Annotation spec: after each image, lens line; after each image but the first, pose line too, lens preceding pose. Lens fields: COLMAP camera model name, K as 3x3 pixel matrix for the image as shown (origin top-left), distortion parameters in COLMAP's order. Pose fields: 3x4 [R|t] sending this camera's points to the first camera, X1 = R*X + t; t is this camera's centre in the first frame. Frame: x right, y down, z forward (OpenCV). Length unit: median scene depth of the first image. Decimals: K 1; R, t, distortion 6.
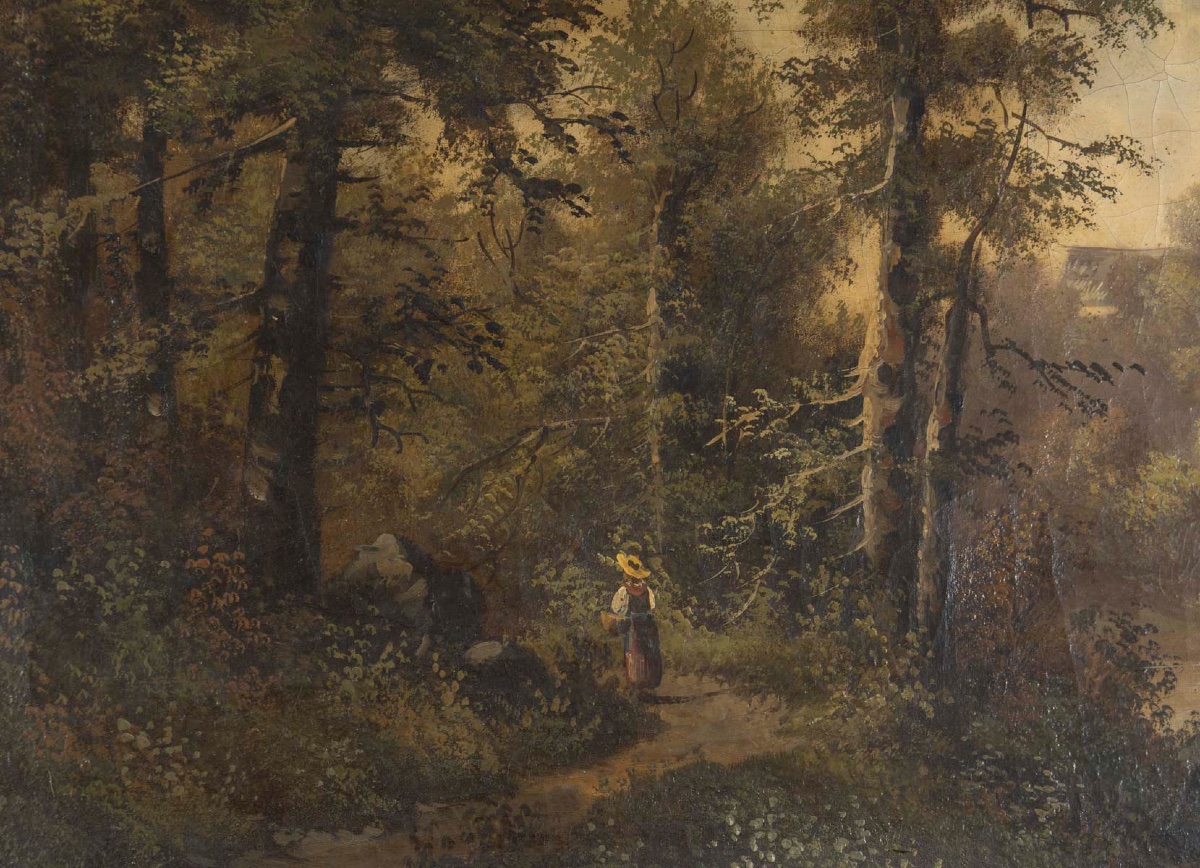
lens RADIAL K [[2539.9, 0, 603.0], [0, 2539.9, 454.0], [0, 0, 1]] dist [0.086721, 0.000000]
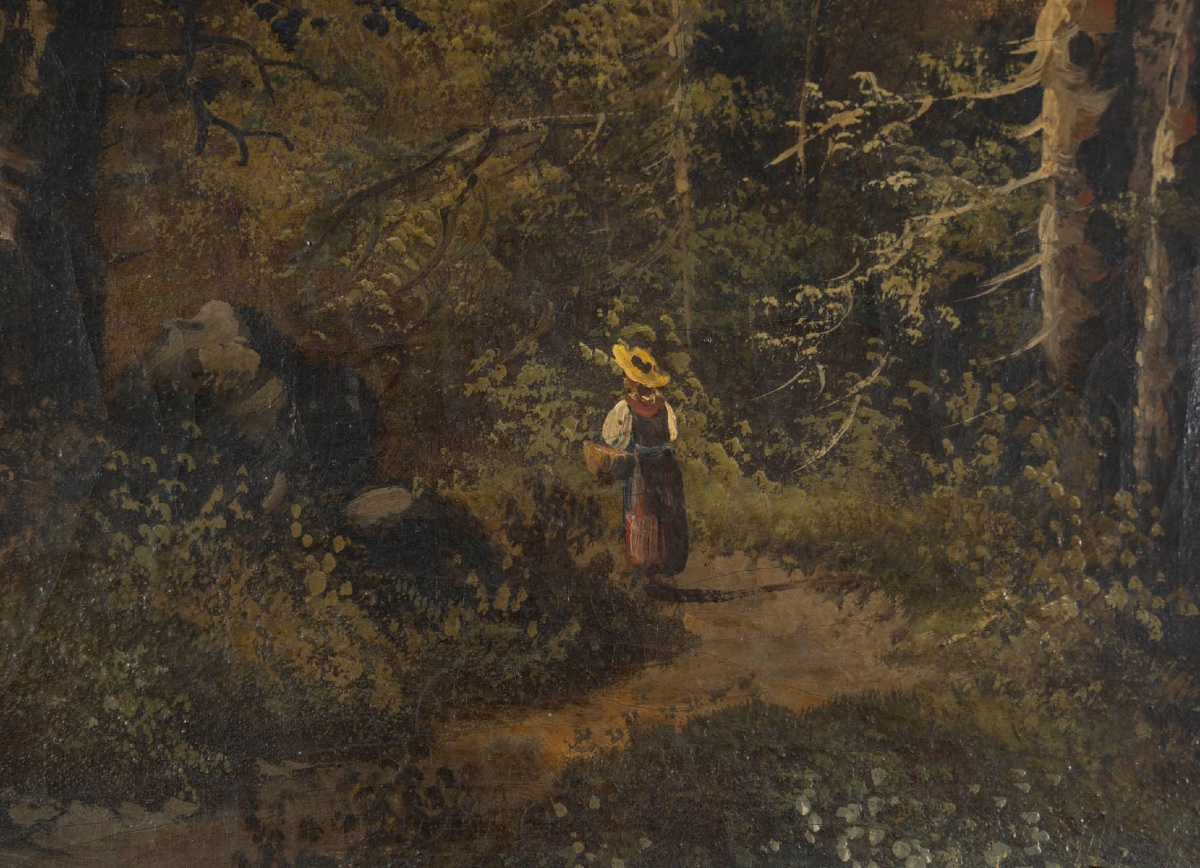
lens RADIAL K [[2539.9, 0, 602.4], [0, 2539.9, 436.4], [0, 0, 1]] dist [0.086721, 0.000000]
pose [[0.995741, 0.009598, -0.091693, 0.056993], [-0.013158, 0.999179, -0.038307, 0.082869], [0.091251, 0.039351, 0.995050, 0.417122]]
